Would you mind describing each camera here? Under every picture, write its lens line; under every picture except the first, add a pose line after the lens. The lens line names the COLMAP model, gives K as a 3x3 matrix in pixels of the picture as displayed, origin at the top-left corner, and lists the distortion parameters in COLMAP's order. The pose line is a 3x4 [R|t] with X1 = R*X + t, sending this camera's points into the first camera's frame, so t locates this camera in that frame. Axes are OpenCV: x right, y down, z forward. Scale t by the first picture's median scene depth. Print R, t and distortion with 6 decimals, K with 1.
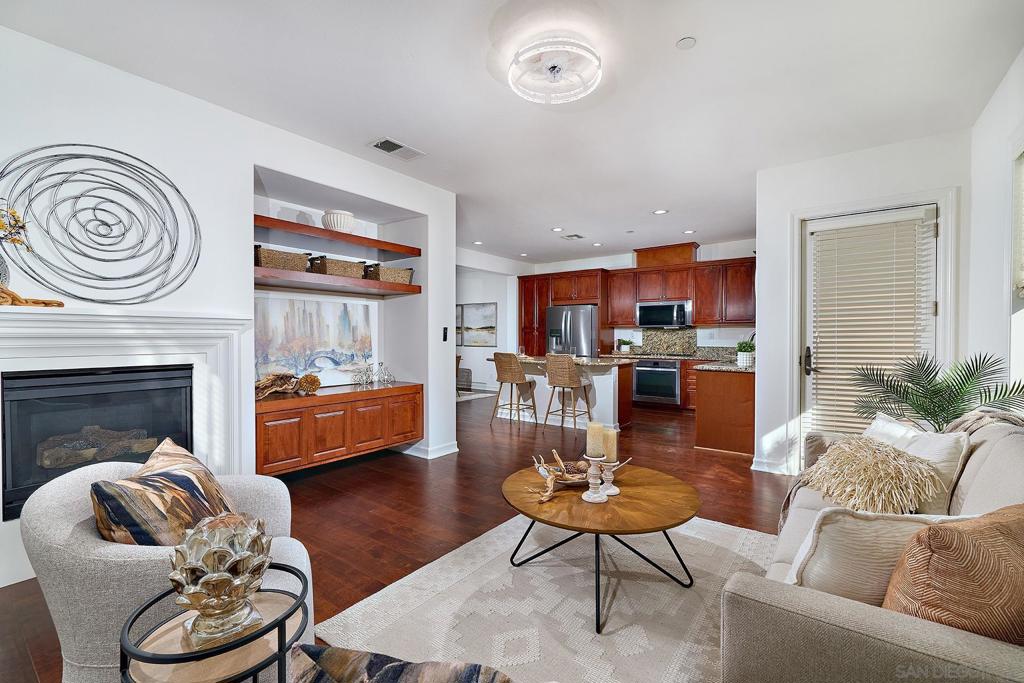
lens RADIAL K [[442.7, 0, 513.0], [0, 442.7, 342.0], [0, 0, 1]] dist [-0.001646, -0.000303]
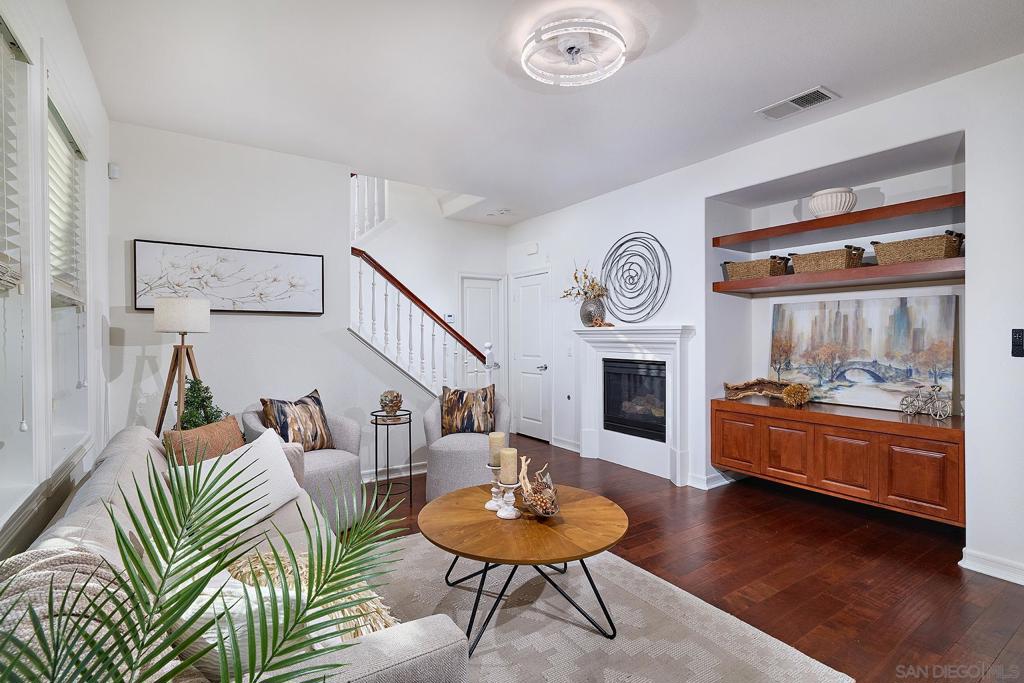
lens RADIAL K [[492.5, 0, 510.3], [0, 492.5, 338.4], [0, 0, 1]] dist [-0.000558, -0.000825]
pose [[-0.332223, 0.008793, -0.943160, 0.648452], [-0.008653, 0.999886, 0.012370, -0.028314], [0.943161, 0.012271, -0.332109, 0.731756]]
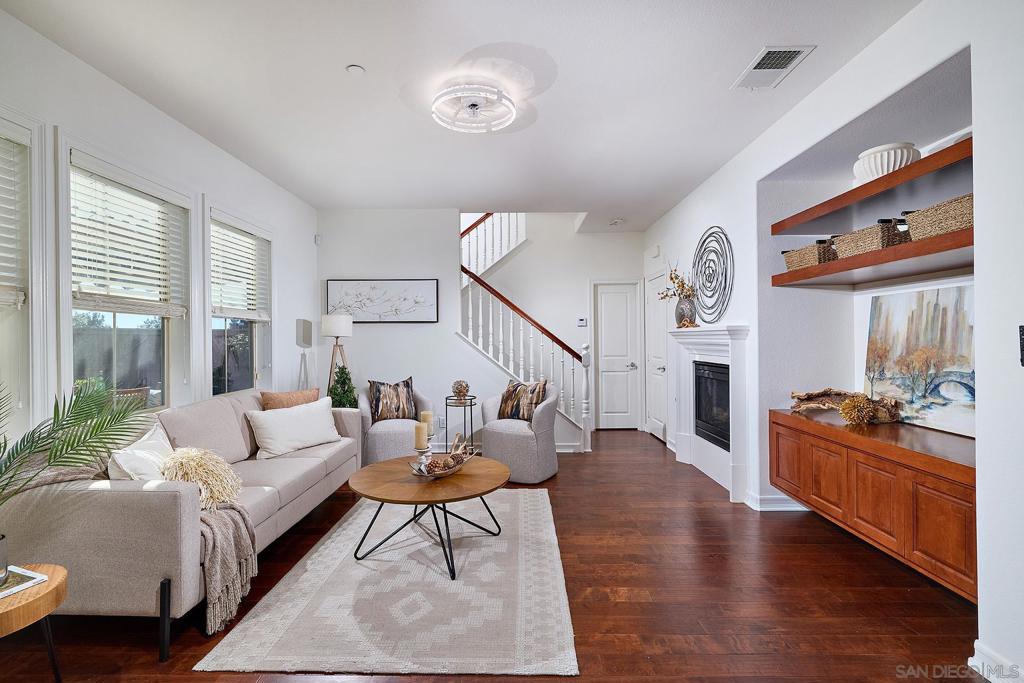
lens RADIAL K [[470.5, 0, 512.5], [0, 470.5, 339.7], [0, 0, 1]] dist [0.002332, 0.000321]
pose [[-0.808495, 0.009144, -0.588433, 0.425759], [0.000935, 0.999898, 0.014254, -0.032488], [0.588503, 0.010974, -0.808421, 1.210015]]
